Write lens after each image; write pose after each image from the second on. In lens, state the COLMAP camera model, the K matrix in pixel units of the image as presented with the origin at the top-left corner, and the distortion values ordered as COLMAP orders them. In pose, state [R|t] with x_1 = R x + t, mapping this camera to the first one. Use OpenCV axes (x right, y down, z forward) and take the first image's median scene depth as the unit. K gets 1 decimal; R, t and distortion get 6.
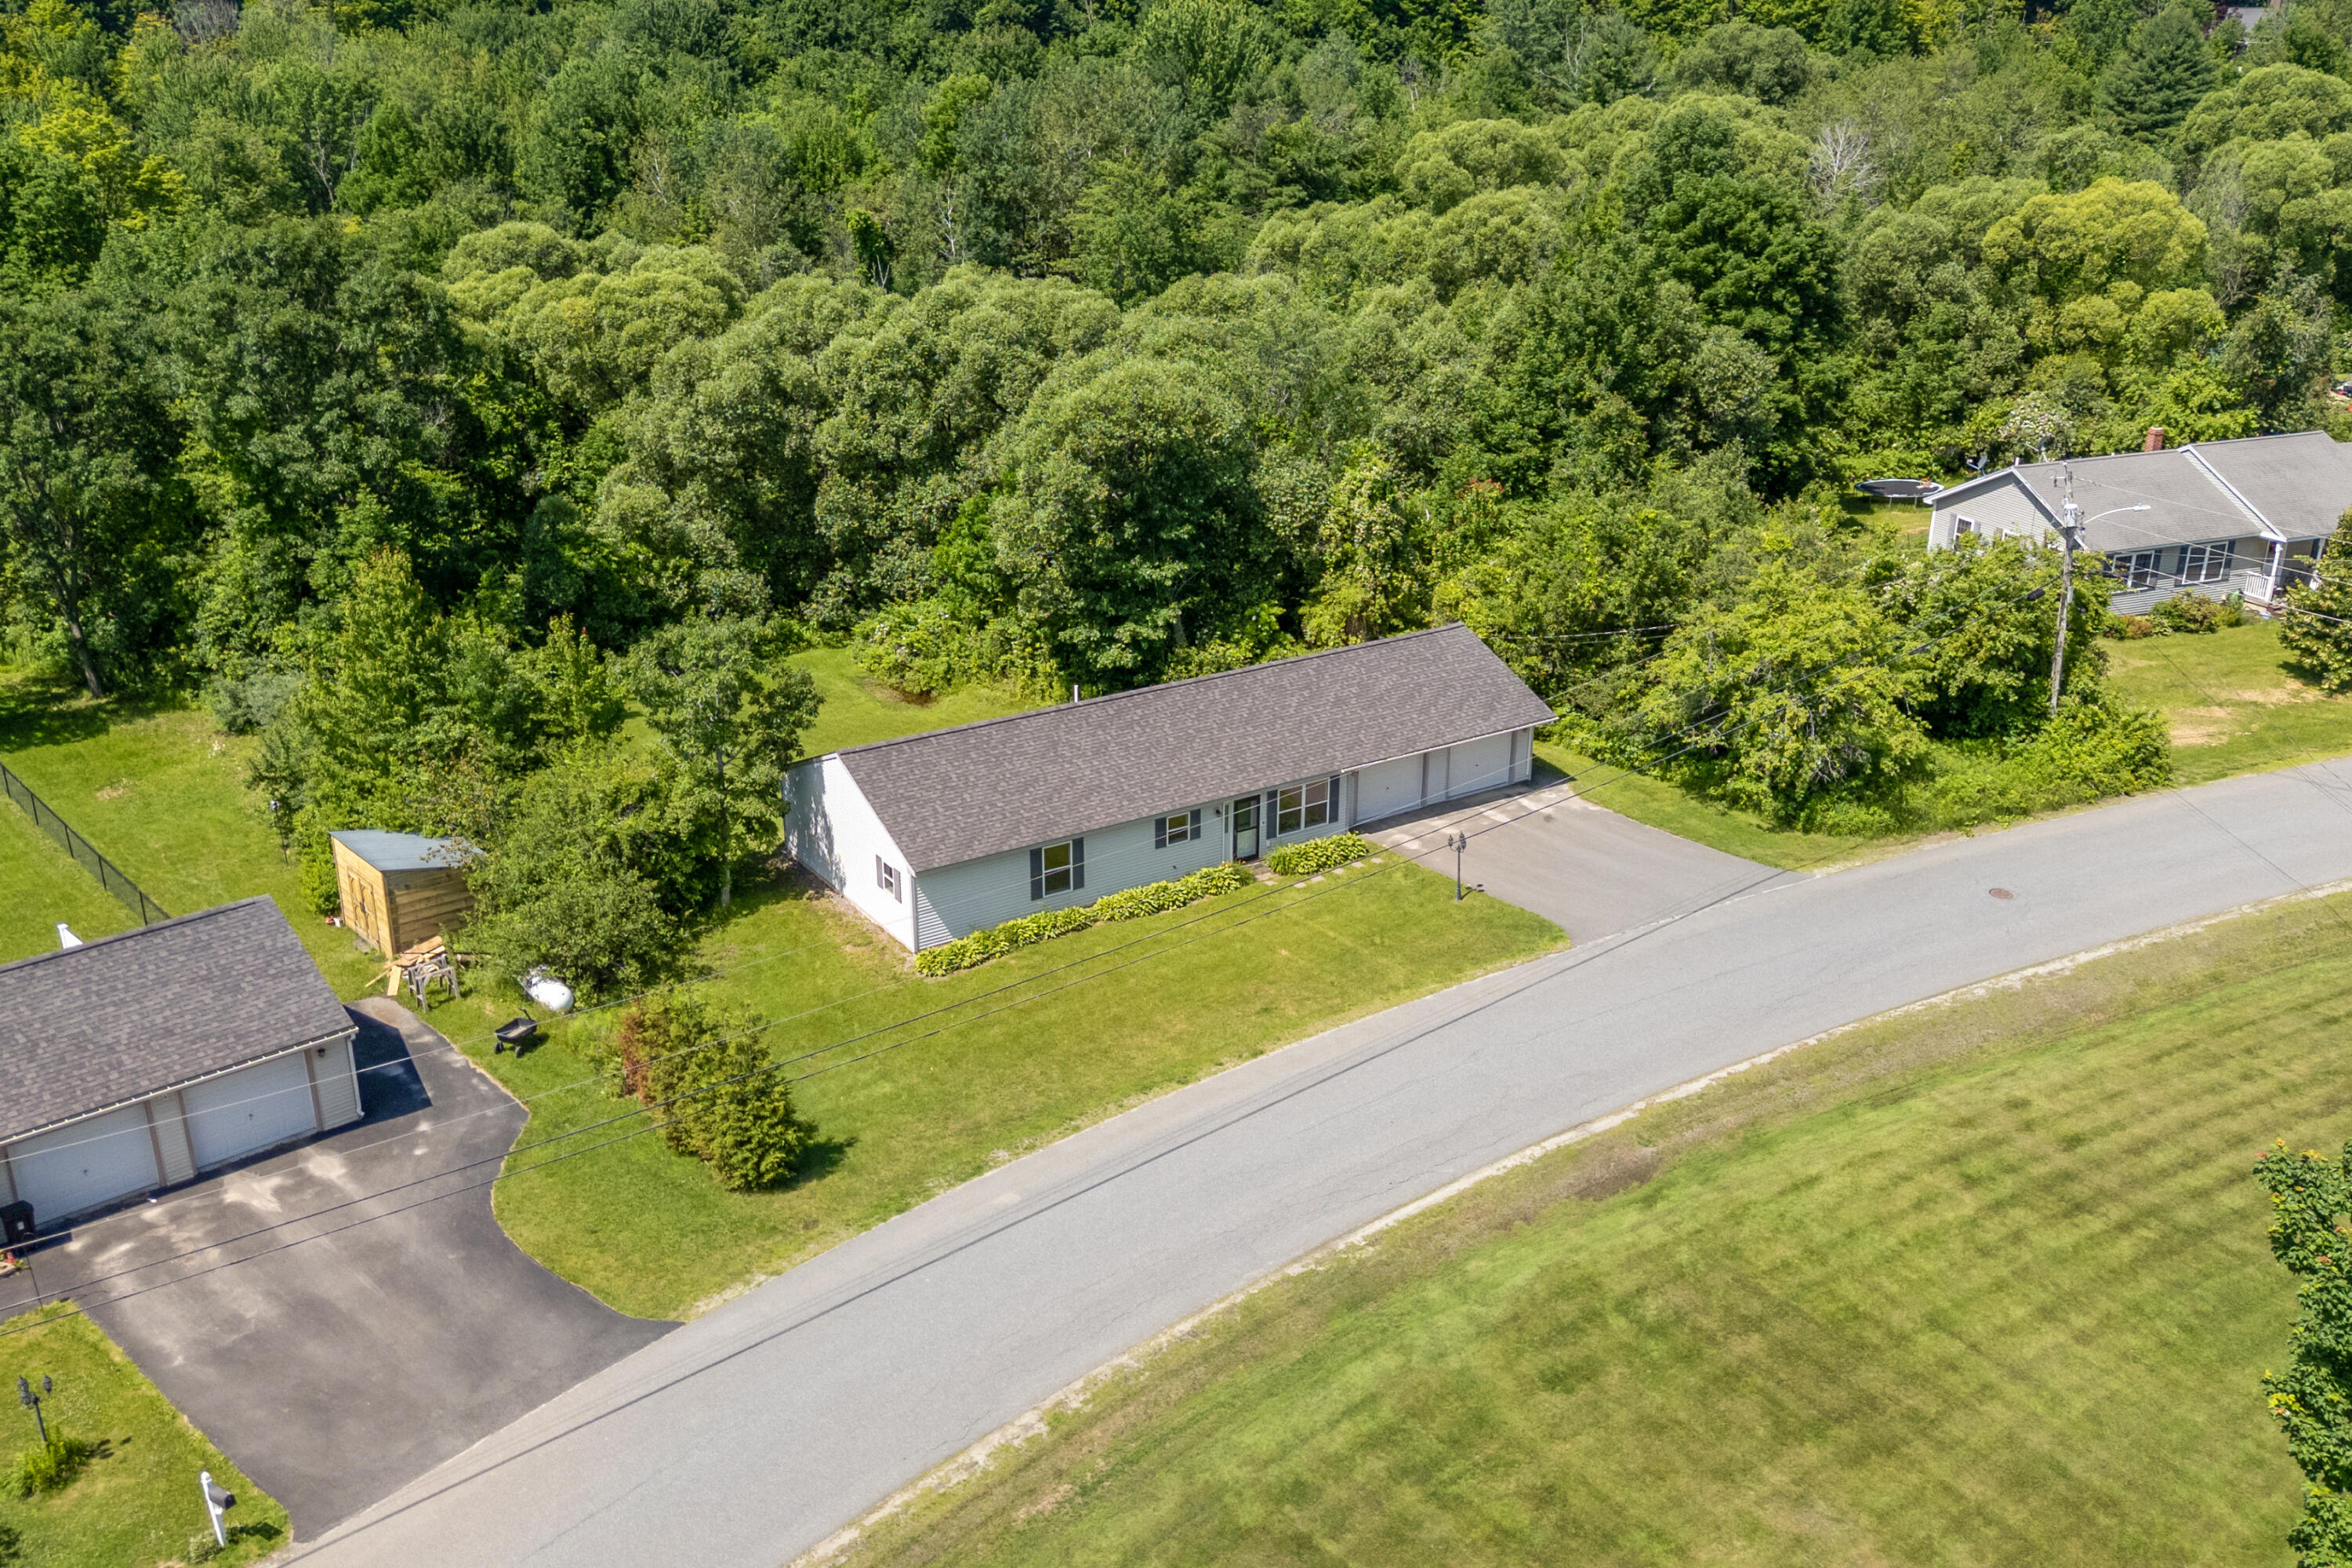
lens RADIAL K [[2056.4, 0, 1159.7], [0, 2056.4, 791.7], [0, 0, 1]] dist [0.077707, -0.079744]
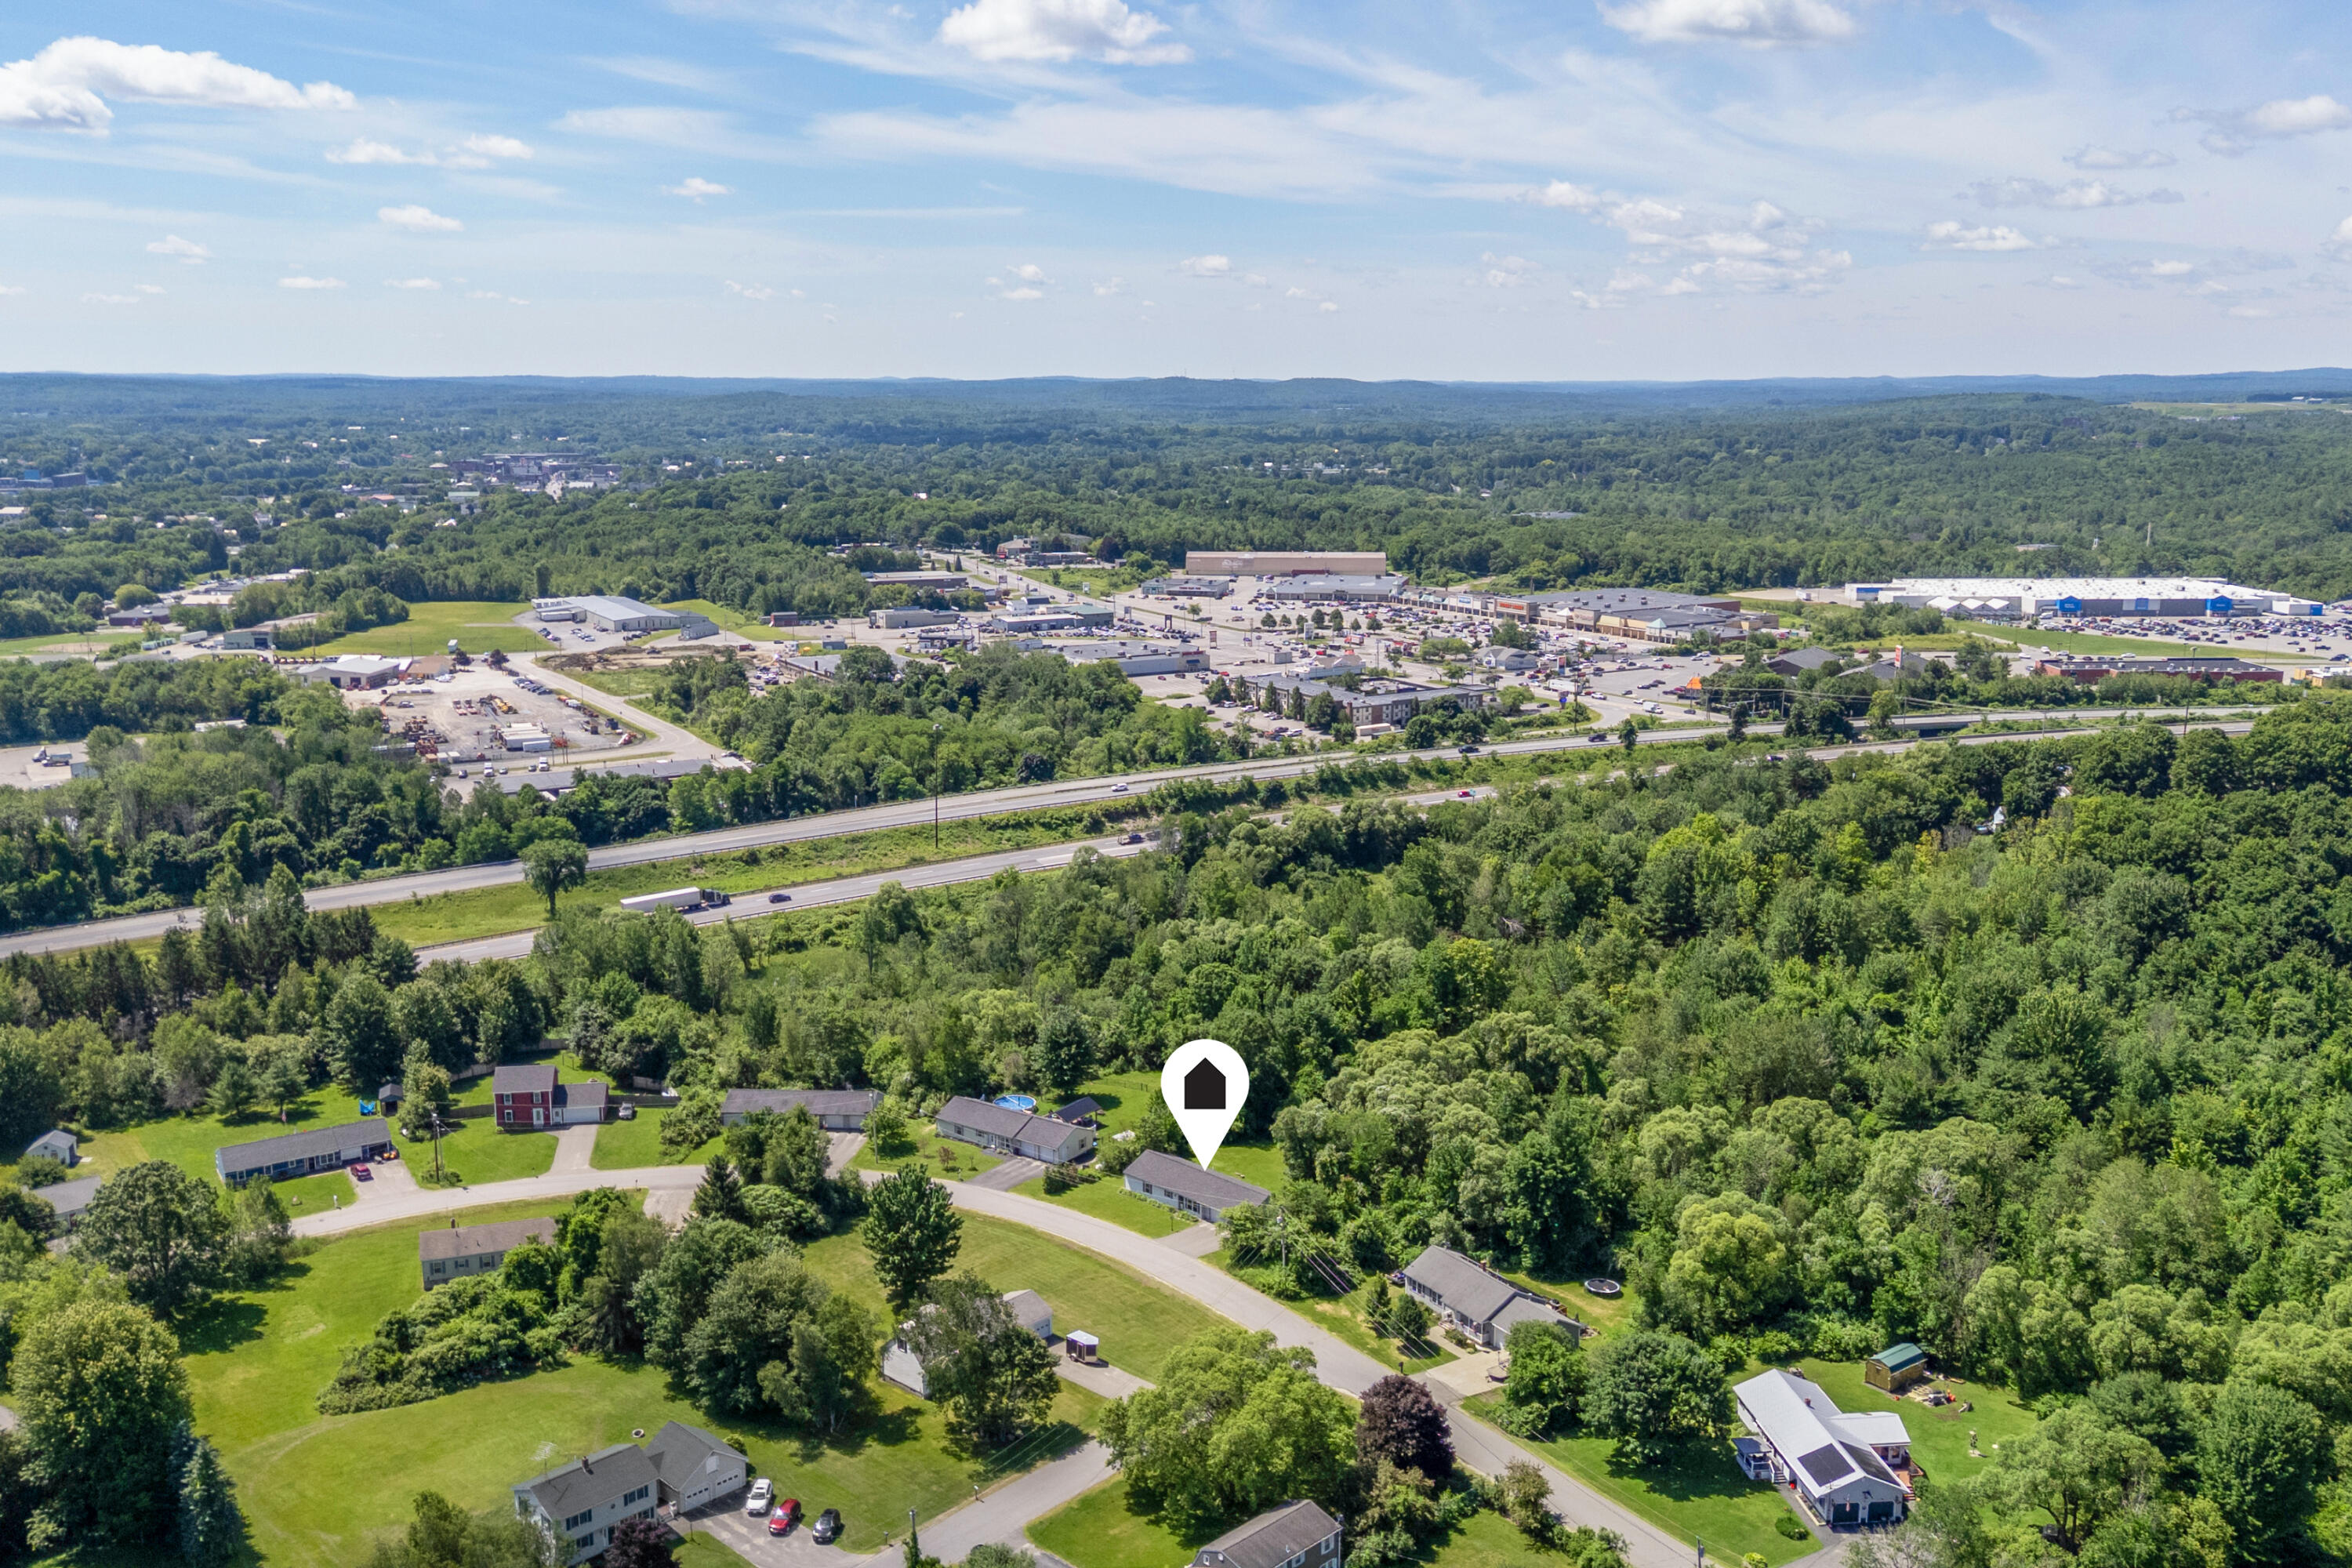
lens RADIAL K [[2056.4, 0, 1168.2], [0, 2056.4, 807.7], [0, 0, 1]] dist [0.077707, -0.079744]
pose [[0.206106, 0.206037, -0.956592, 4.341519], [-0.349159, 0.928715, 0.124803, -1.391190], [0.914116, 0.308281, 0.263354, -0.519606]]
